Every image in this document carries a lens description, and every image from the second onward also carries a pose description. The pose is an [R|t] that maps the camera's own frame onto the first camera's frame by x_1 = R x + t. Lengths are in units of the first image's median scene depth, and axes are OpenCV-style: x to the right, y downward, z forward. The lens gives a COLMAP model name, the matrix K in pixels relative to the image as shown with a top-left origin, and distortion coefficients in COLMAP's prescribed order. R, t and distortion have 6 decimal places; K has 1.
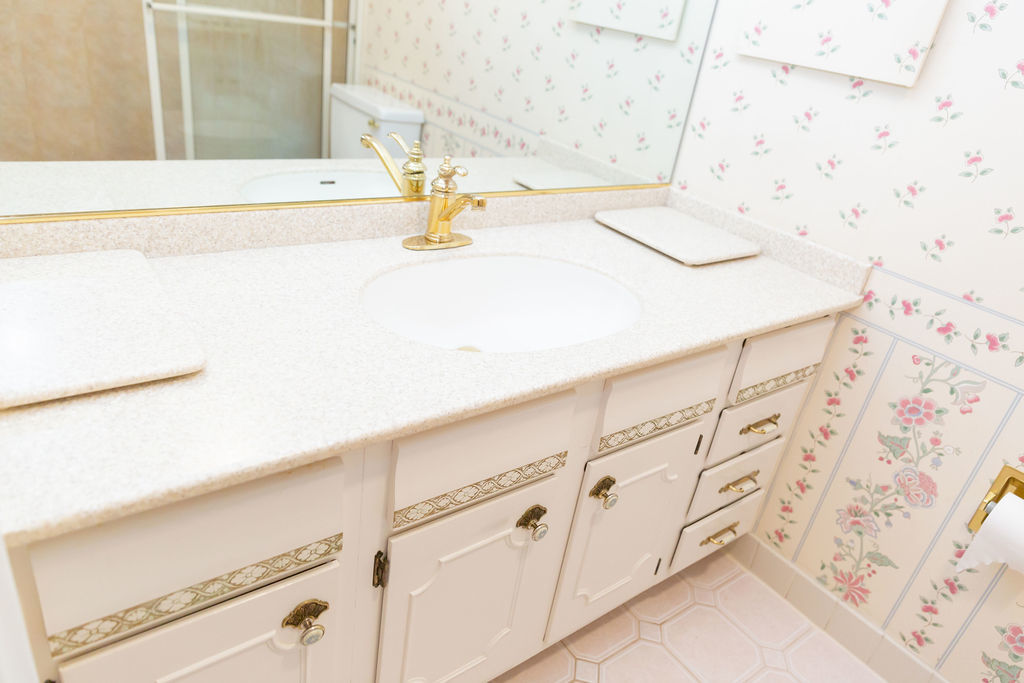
lens RADIAL K [[675.2, 0, 510.1], [0, 675.2, 338.2], [0, 0, 1]] dist [0.007243, -0.000887]
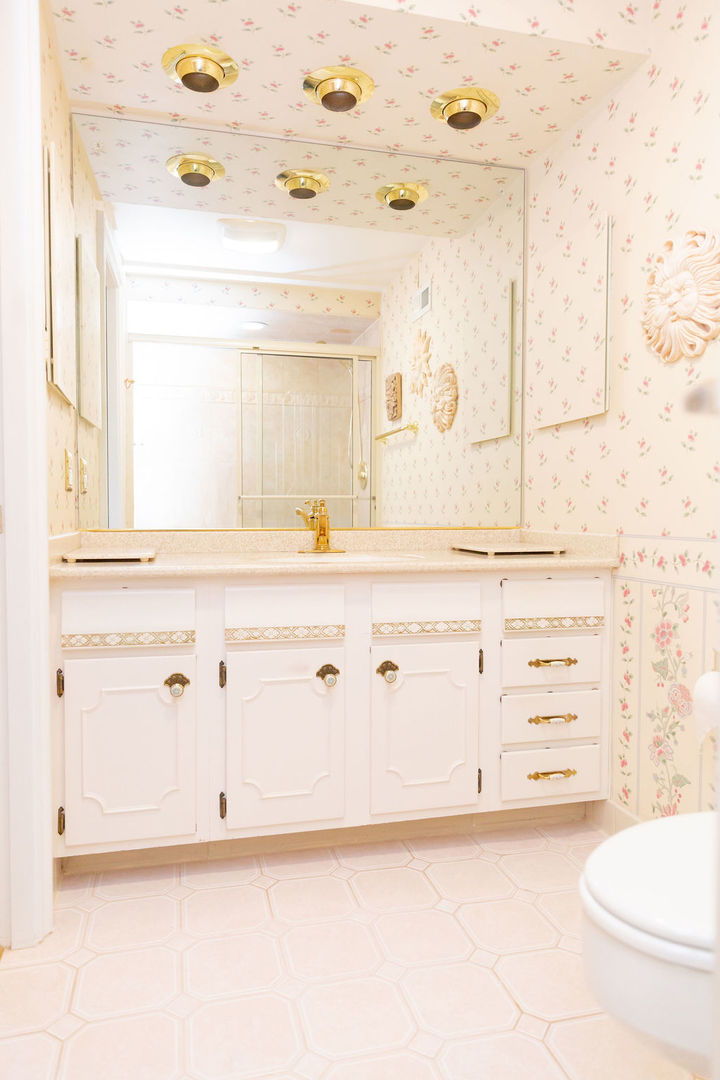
lens RADIAL K [[712.1, 0, 346.6], [0, 712.1, 540.5], [0, 0, 1]] dist [0.007243, -0.000887]
pose [[0.911570, -0.127714, -0.390805, 0.598622], [-0.059660, 0.899382, -0.433074, 0.552541], [0.406793, 0.418093, 0.812230, -0.369557]]
